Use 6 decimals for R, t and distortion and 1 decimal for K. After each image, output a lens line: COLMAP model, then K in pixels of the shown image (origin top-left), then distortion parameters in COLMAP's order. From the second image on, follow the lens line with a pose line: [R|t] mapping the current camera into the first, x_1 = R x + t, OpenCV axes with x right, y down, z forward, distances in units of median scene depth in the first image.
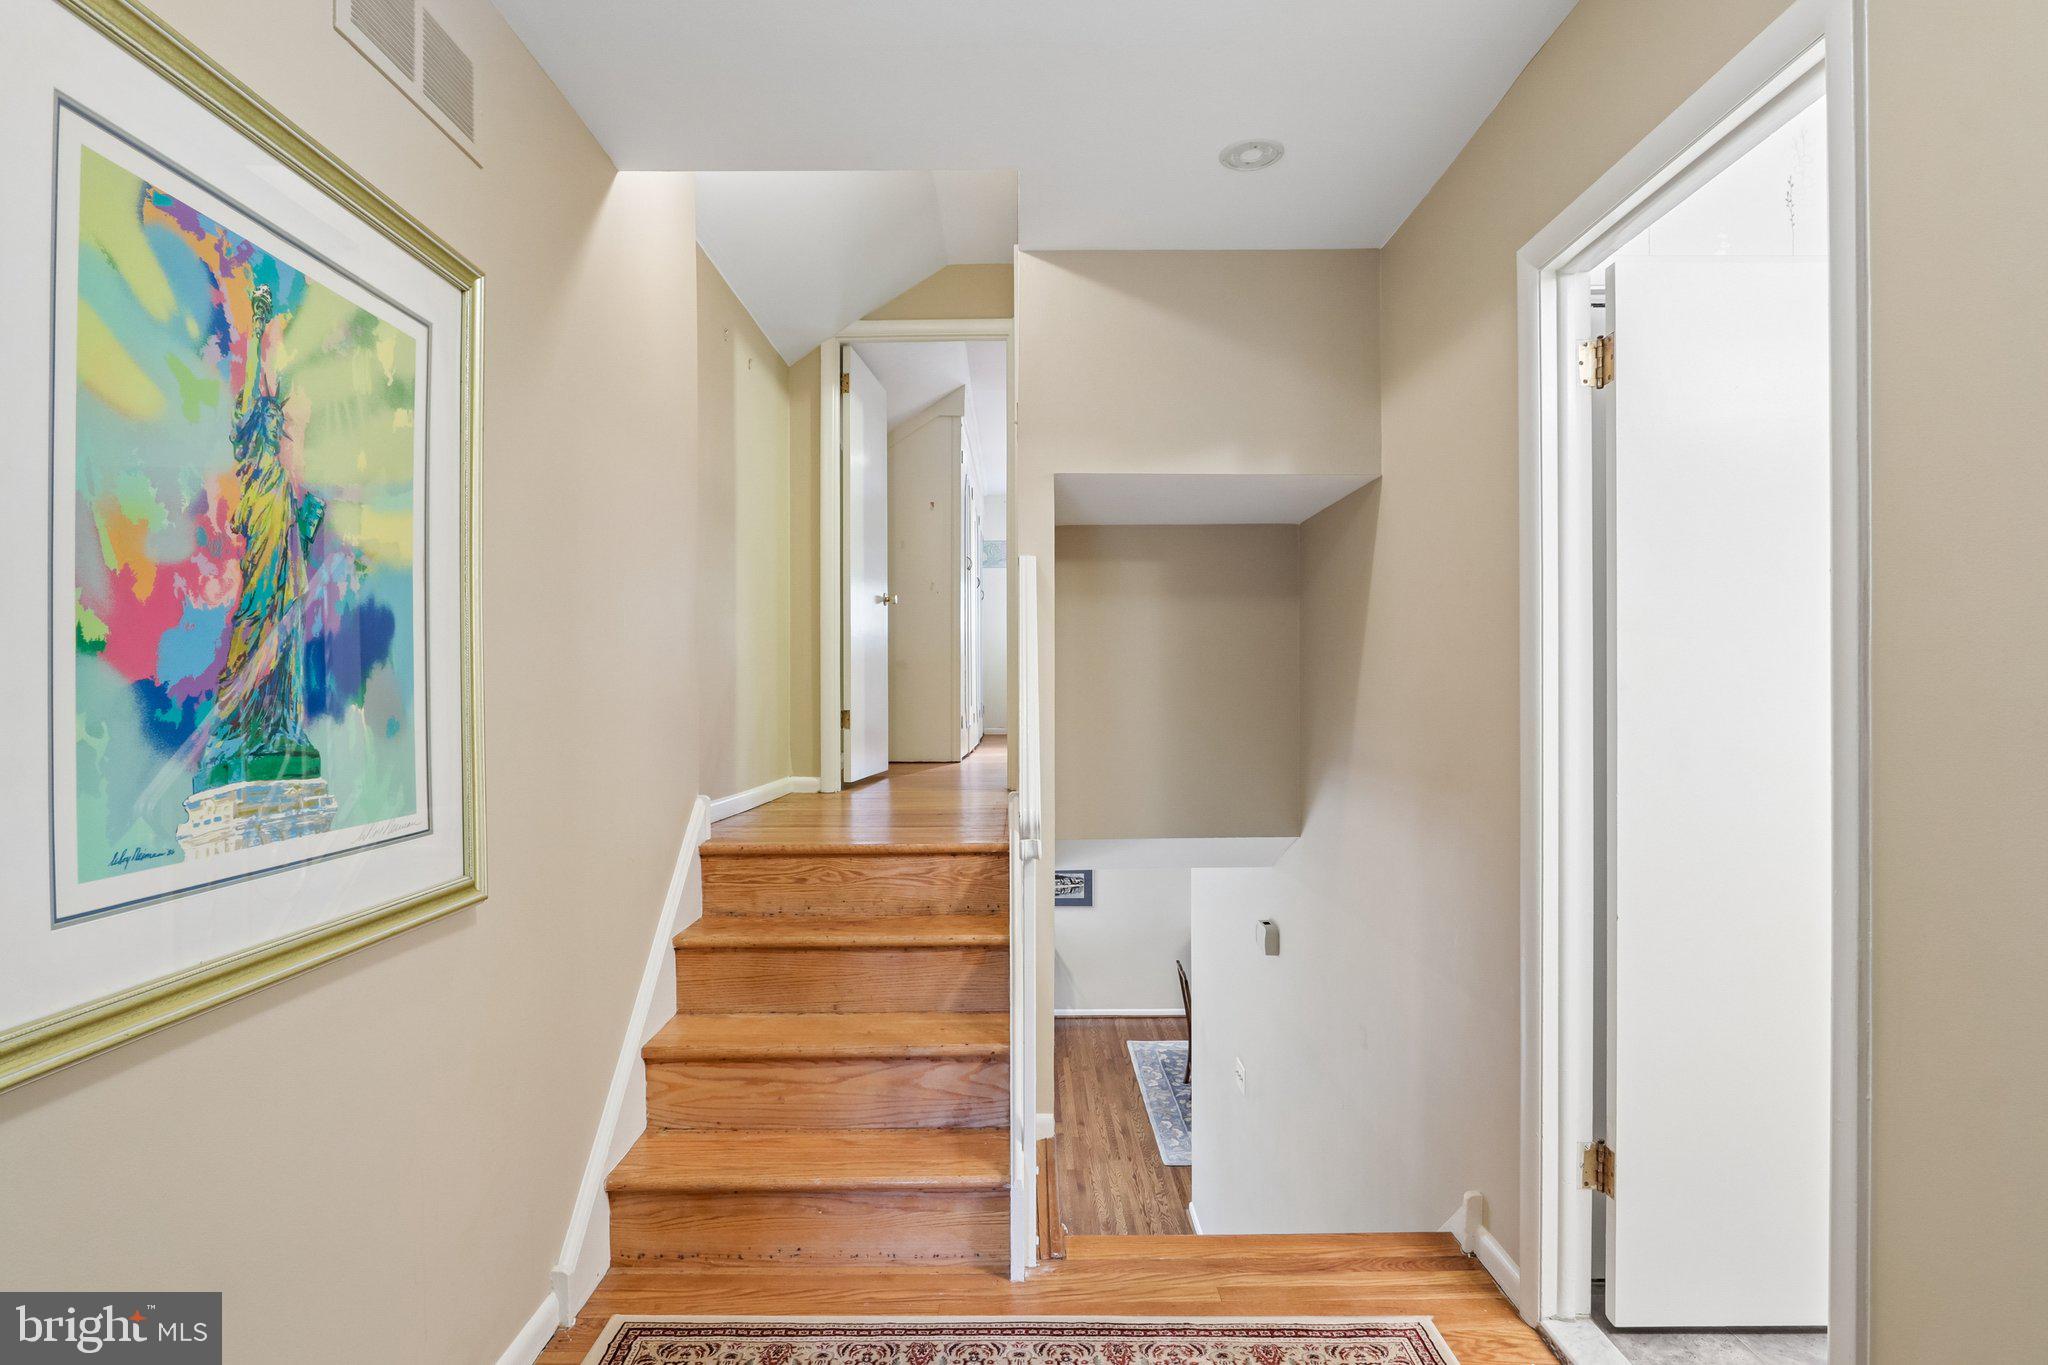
lens RADIAL K [[1054.7, 0, 1018.9], [0, 1054.7, 697.2], [0, 0, 1]] dist [-0.013552, 0.000001]
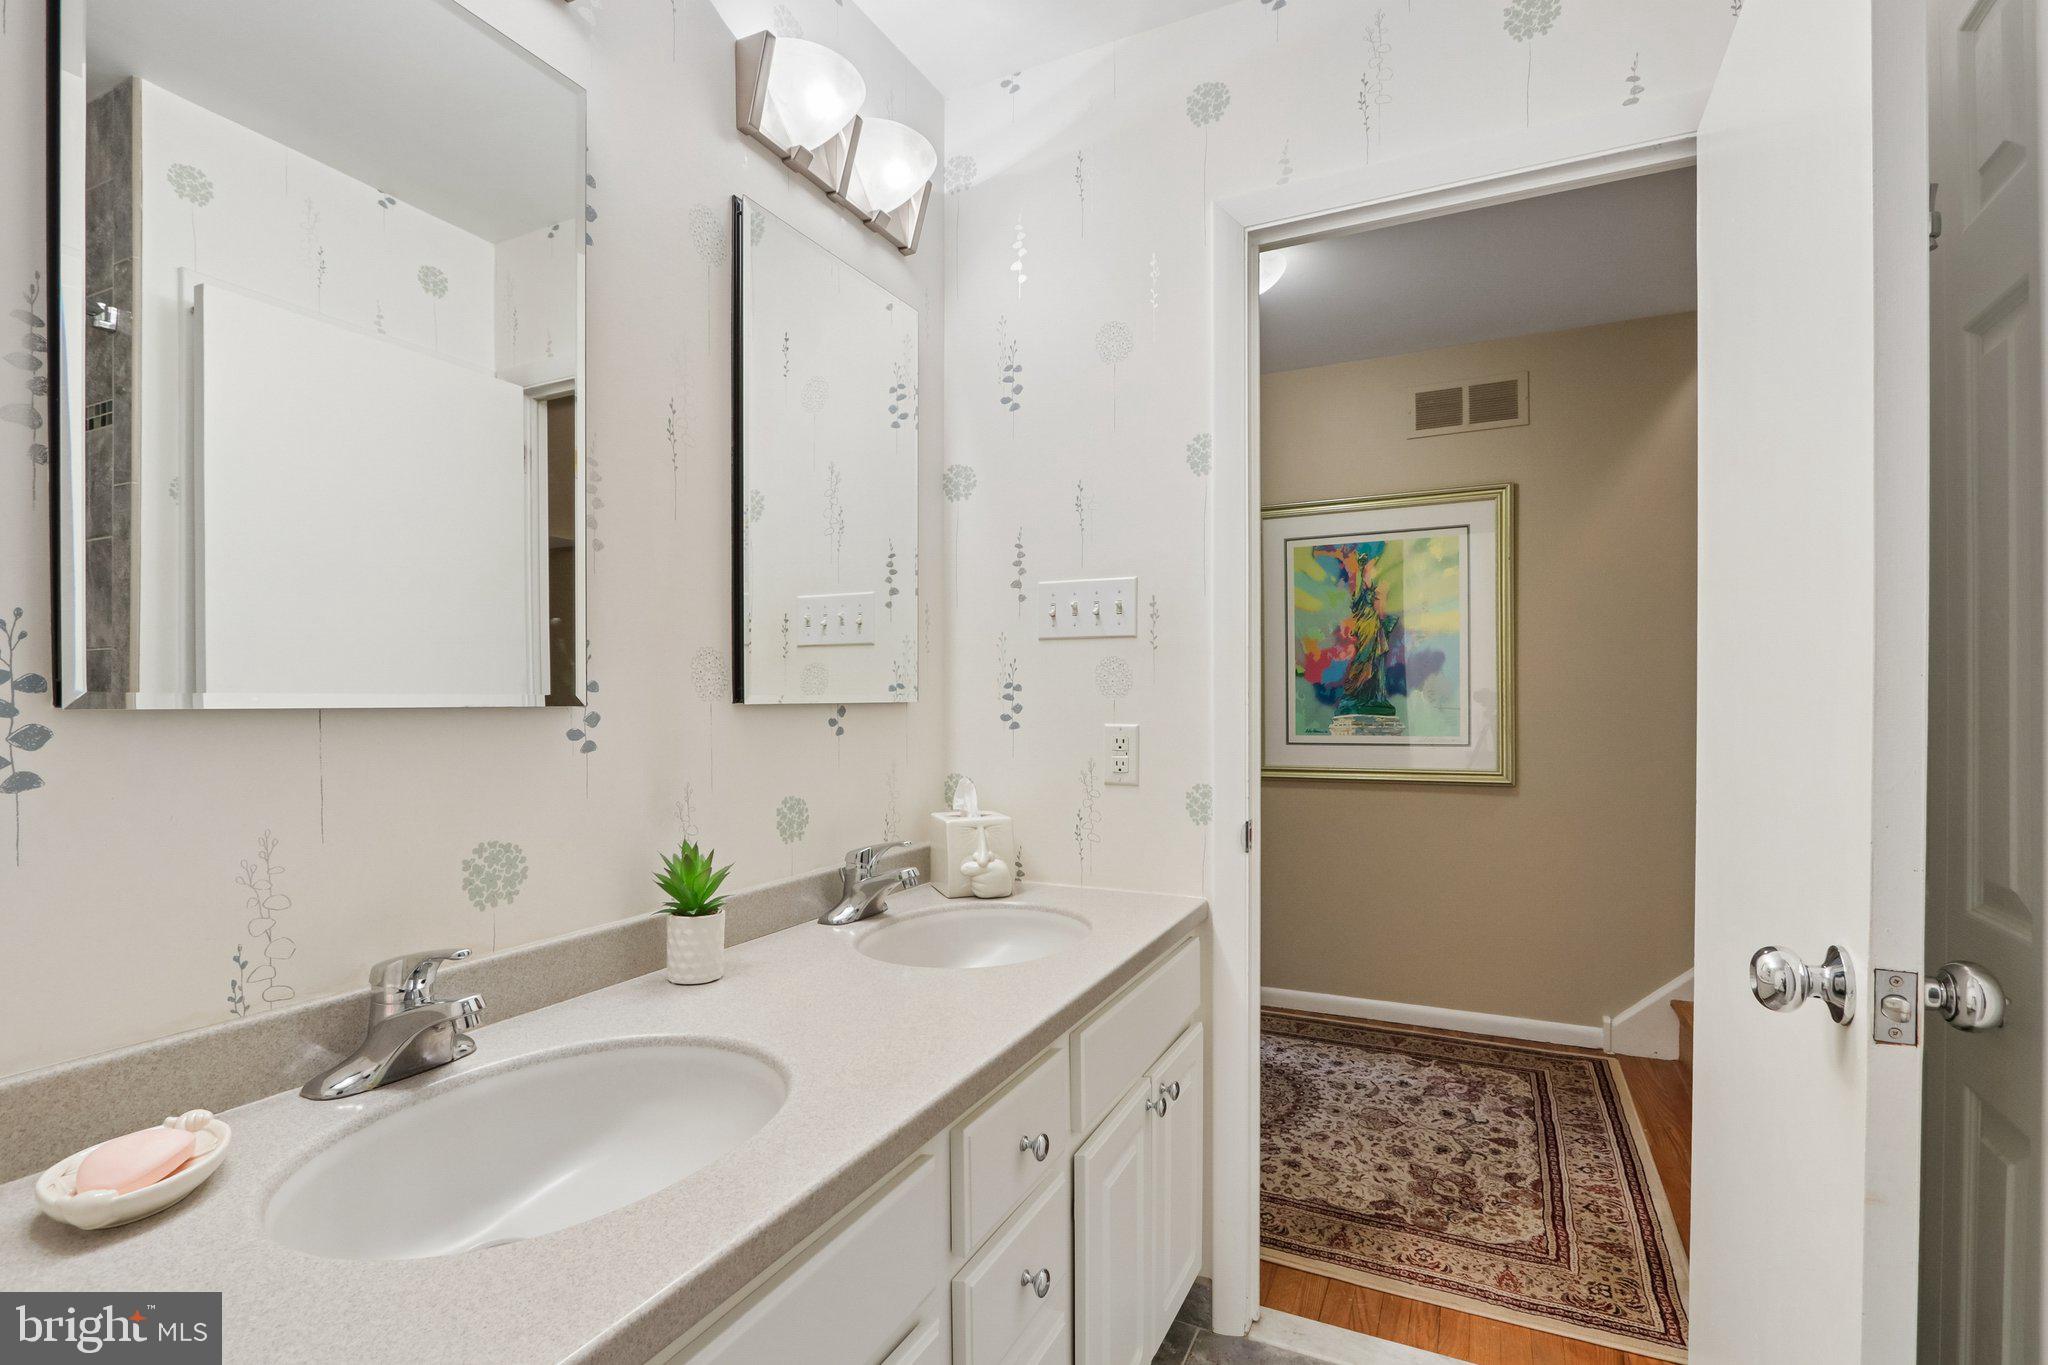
lens RADIAL K [[976.9, 0, 1036.1], [0, 976.9, 676.7], [0, 0, 1]] dist [-0.015299, 0.001570]
pose [[-0.422762, -0.009039, -0.906195, 2.340781], [0.004922, 0.999913, -0.012270, -0.001586], [0.906227, -0.009647, -0.422681, 1.371927]]
